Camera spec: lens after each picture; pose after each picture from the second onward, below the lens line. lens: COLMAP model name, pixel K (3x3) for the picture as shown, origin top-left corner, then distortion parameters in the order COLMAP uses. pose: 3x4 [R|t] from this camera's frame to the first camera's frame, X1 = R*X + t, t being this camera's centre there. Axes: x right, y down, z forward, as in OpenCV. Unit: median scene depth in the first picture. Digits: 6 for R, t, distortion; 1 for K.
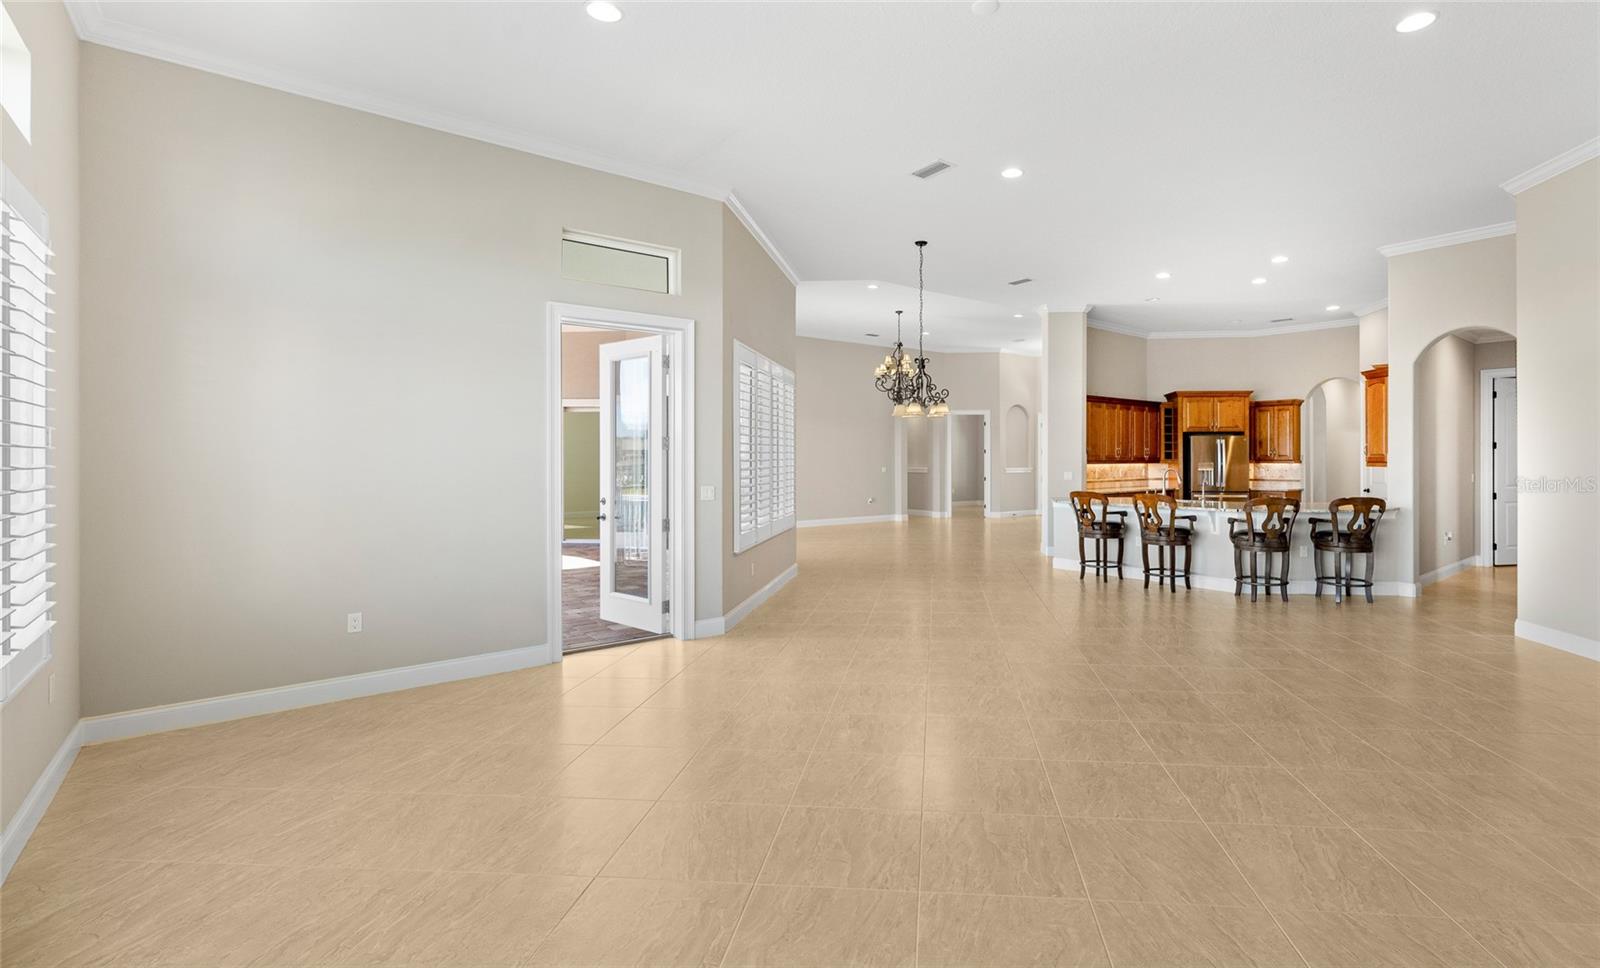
lens RADIAL K [[686.2, 0, 891.3], [0, 686.2, 452.5], [0, 0, 1]] dist [0.010334, -0.000395]
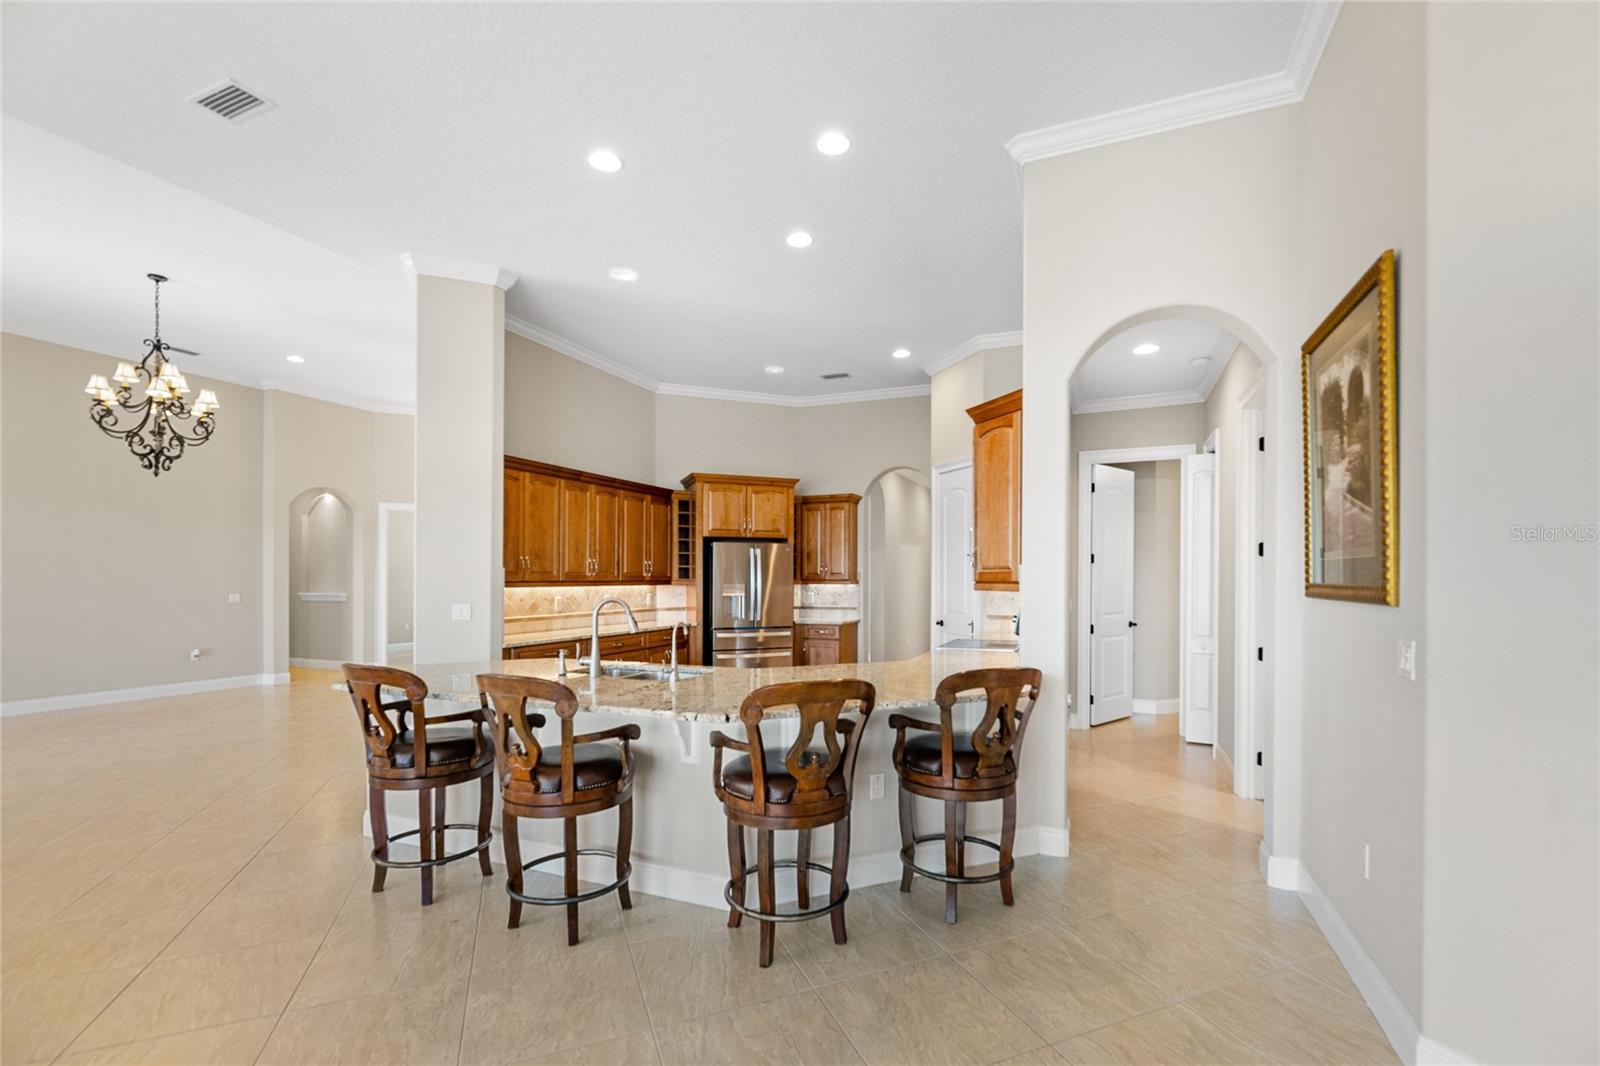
lens RADIAL K [[655.7, 0, 791.6], [0, 655.7, 580.7], [0, 0, 1]] dist [0.001152, -0.000311]
pose [[0.900673, -0.000871, 0.434496, 0.243042], [-0.003482, 0.999951, 0.009224, 0.006060], [-0.434483, -0.009821, 0.900627, 0.428101]]
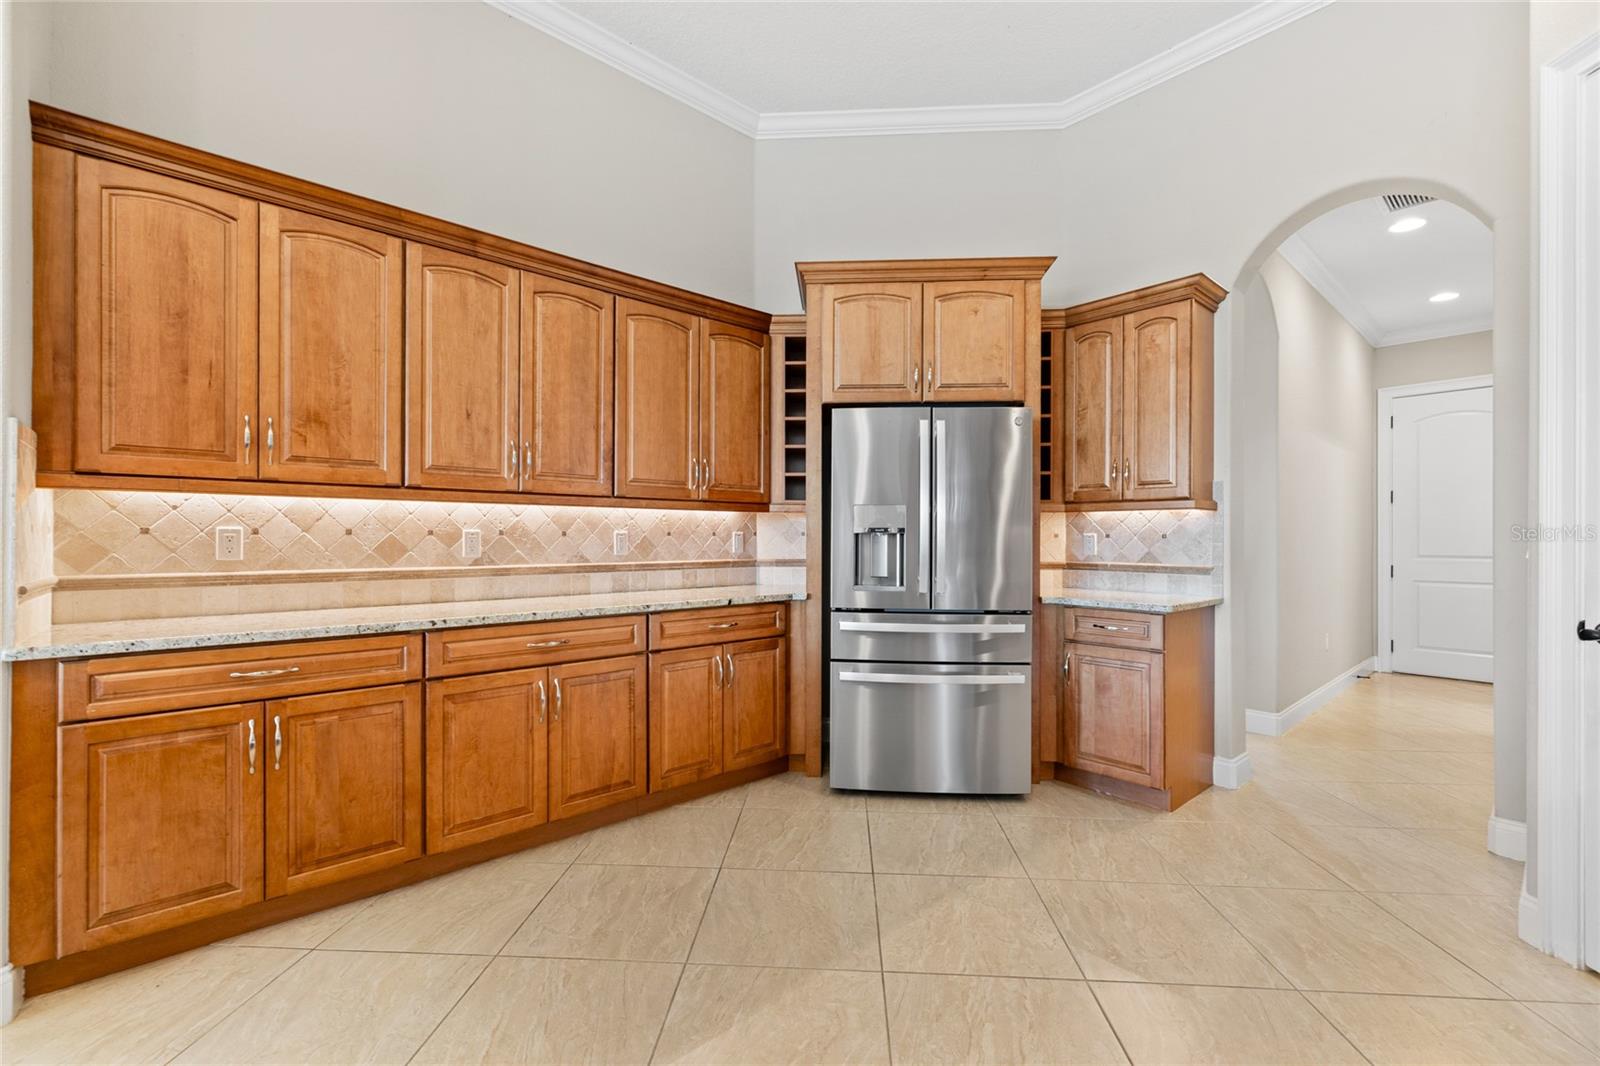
lens RADIAL K [[655.7, 0, 804.5], [0, 655.7, 531.4], [0, 0, 1]] dist [0.001152, -0.000311]
pose [[0.999715, 0.005839, 0.023129, 0.432812], [-0.005904, 0.999979, 0.002767, 0.025436], [-0.023113, -0.002903, 0.999729, 0.758352]]
